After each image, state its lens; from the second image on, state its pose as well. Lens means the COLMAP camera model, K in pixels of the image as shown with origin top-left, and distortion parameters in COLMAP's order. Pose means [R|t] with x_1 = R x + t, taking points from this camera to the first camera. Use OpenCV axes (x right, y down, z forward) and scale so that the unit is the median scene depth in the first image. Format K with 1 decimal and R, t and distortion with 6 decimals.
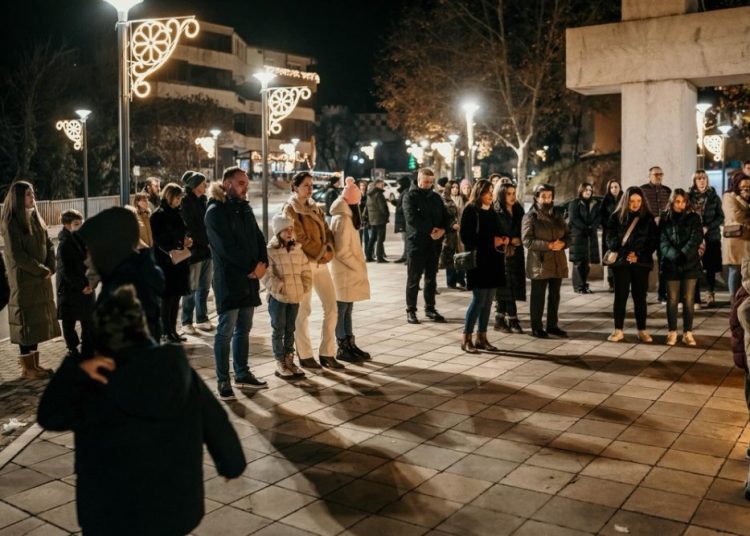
lens RADIAL K [[768.0, 0, 375.0], [0, 768.0, 268.0], [0, 0, 1]] dist [-0.173541, 0.203064]
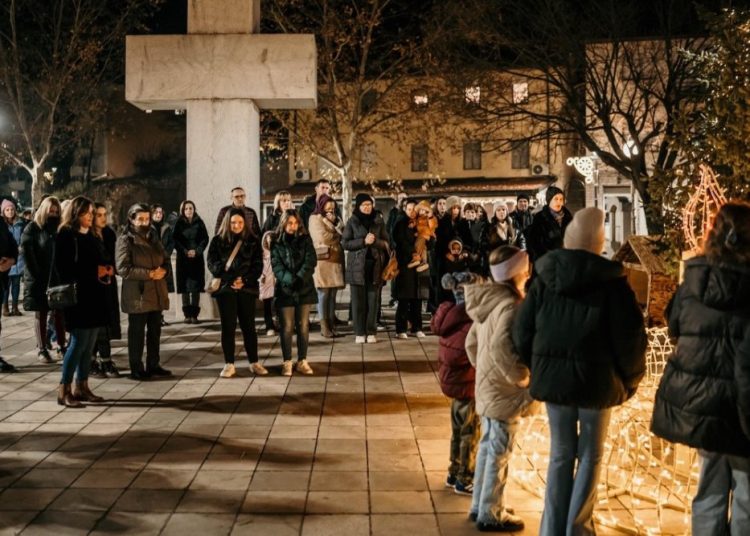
lens RADIAL K [[796.2, 0, 375.0], [0, 796.2, 268.0], [0, 0, 1]] dist [-0.198540, 0.248115]
pose [[0.809042, -0.024662, 0.587234, -0.087746], [0.046297, 0.998689, -0.021841, -0.004680], [-0.585925, 0.044858, 0.809123, 0.117882]]
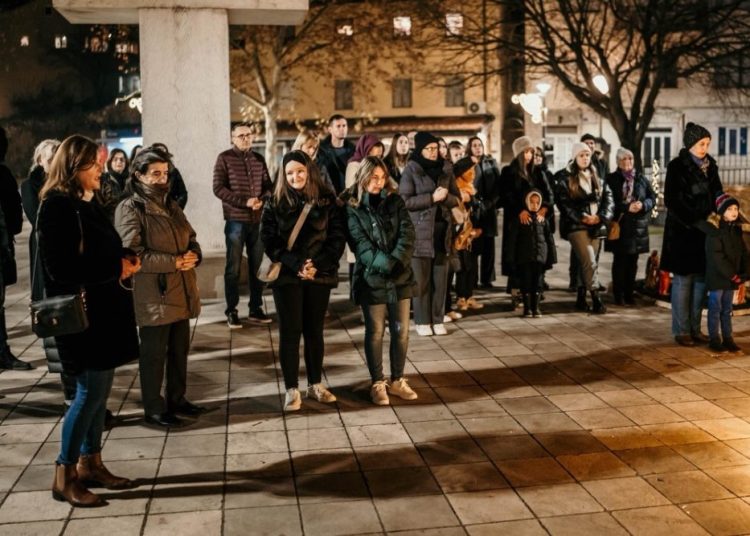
lens RADIAL K [[796.2, 0, 375.0], [0, 796.2, 268.0], [0, 0, 1]] dist [-0.198540, 0.248115]
pose [[0.707958, -0.088093, 0.700739, -0.062142], [0.064362, 0.996109, 0.060201, -0.047820], [-0.703316, 0.002481, 0.710873, 0.486091]]
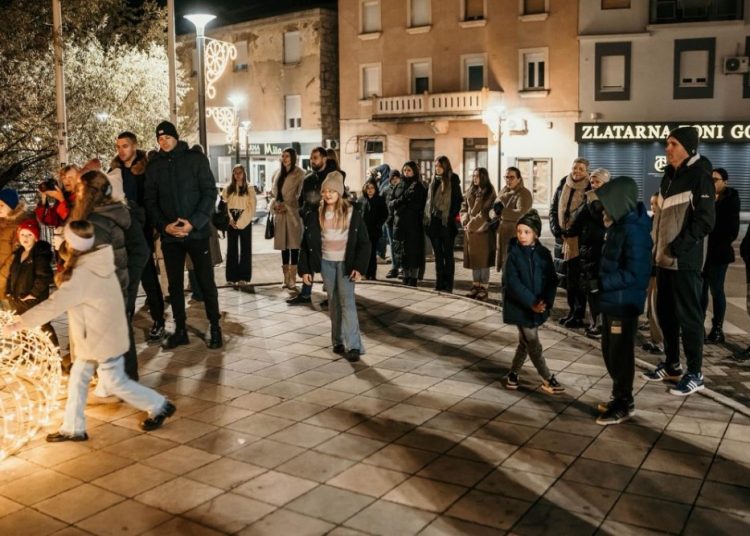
lens RADIAL K [[796.2, 0, 375.0], [0, 796.2, 268.0], [0, 0, 1]] dist [-0.198540, 0.248115]
pose [[-0.998577, 0.014325, -0.051361, 0.071559], [0.003745, 0.979703, 0.200420, -0.089086], [0.053190, 0.199942, -0.978363, 0.966061]]
